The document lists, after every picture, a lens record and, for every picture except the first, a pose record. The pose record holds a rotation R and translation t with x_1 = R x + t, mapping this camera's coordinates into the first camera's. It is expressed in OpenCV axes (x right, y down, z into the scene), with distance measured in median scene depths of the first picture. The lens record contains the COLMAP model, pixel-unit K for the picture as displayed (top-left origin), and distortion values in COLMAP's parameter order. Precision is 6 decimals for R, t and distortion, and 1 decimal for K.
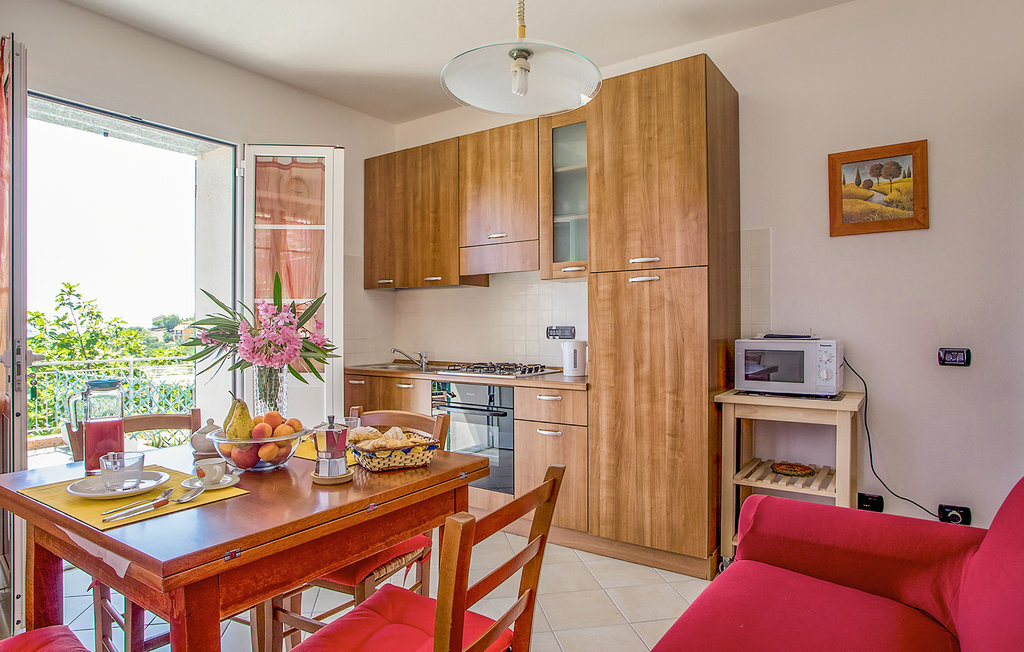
lens RADIAL K [[607.6, 0, 512.0], [0, 607.6, 326.0], [0, 0, 1]] dist [-0.062812, 0.055345]
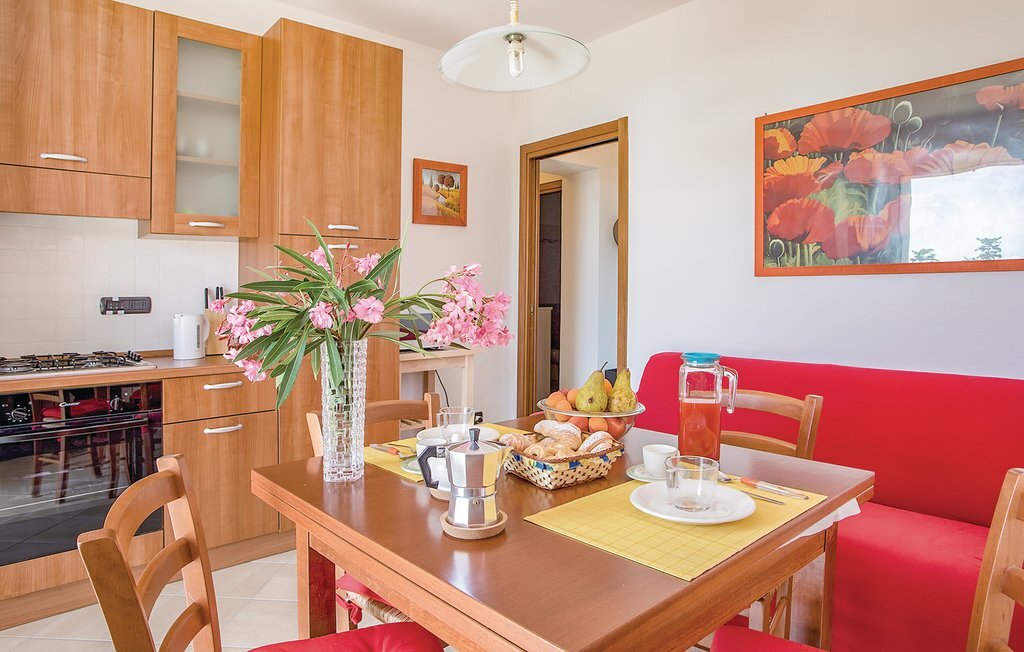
lens RADIAL K [[613.0, 0, 509.5], [0, 613.0, 296.7], [0, 0, 1]] dist [-0.003552, -0.000571]
pose [[0.253984, -0.006993, 0.967183, -0.694339], [0.014151, 0.999894, 0.003513, 0.005491], [-0.967105, 0.012794, 0.254056, 0.487420]]
